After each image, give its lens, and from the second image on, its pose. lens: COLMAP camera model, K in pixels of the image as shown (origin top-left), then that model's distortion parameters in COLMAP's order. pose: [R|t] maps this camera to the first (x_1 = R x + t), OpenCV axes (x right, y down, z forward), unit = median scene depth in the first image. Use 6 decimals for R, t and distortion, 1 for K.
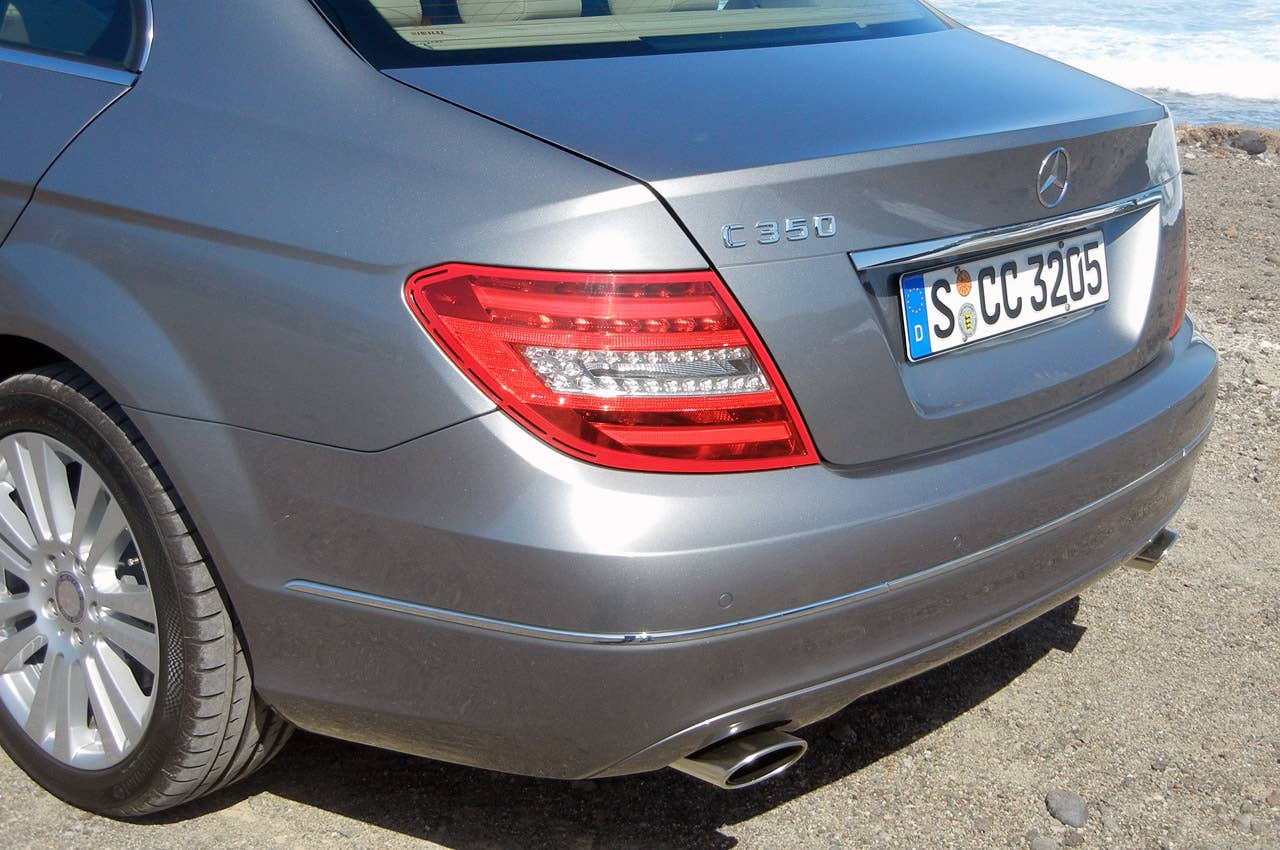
lens RADIAL K [[1698.5, 0, 640.5], [0, 1698.5, 318.8], [0, 0, 1]] dist [0.024178, 0.017410]
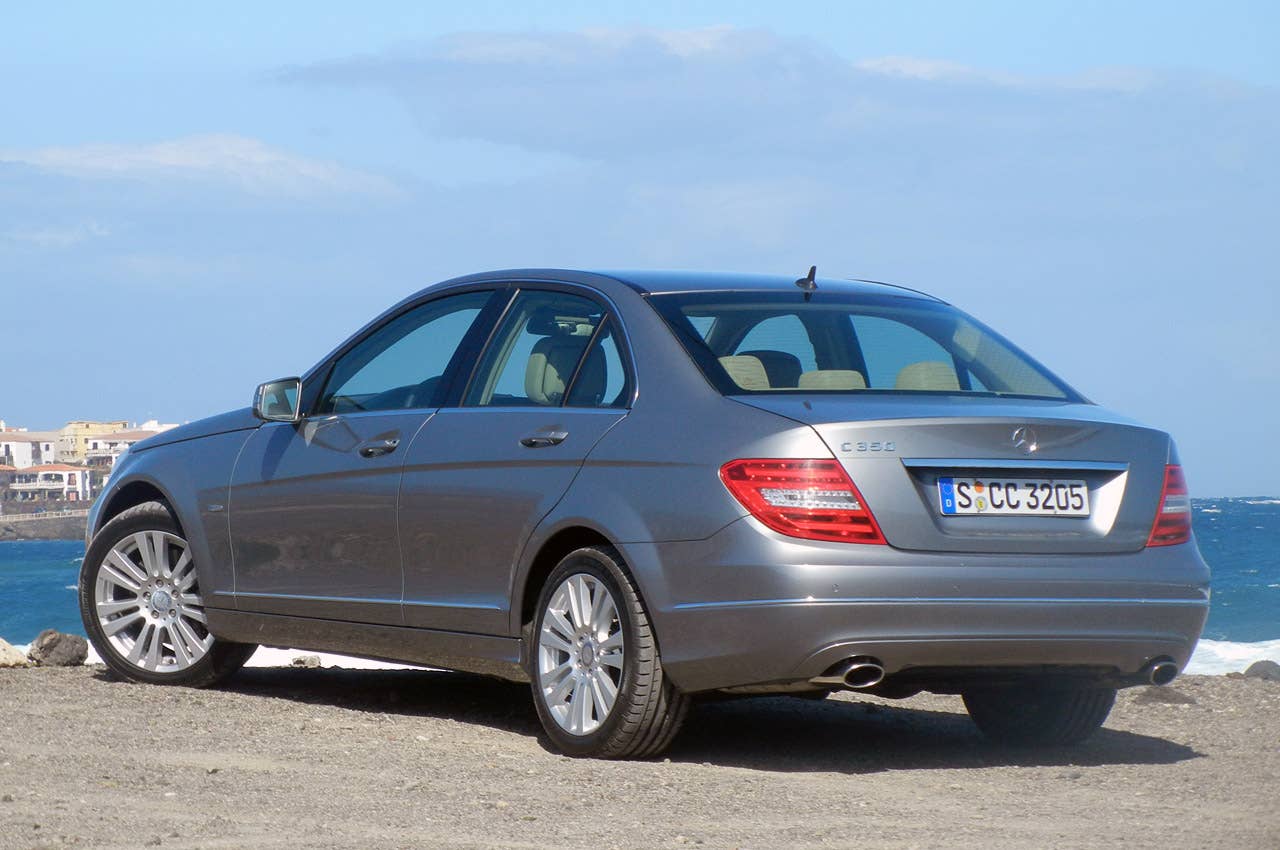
lens RADIAL K [[1698.5, 0, 640.5], [0, 1698.5, 318.8], [0, 0, 1]] dist [0.024178, 0.017410]
pose [[0.952358, -0.032474, -0.303249, 0.430556], [-0.055237, 0.959505, -0.276222, 0.387126], [0.299939, 0.279813, 0.911998, -1.152848]]
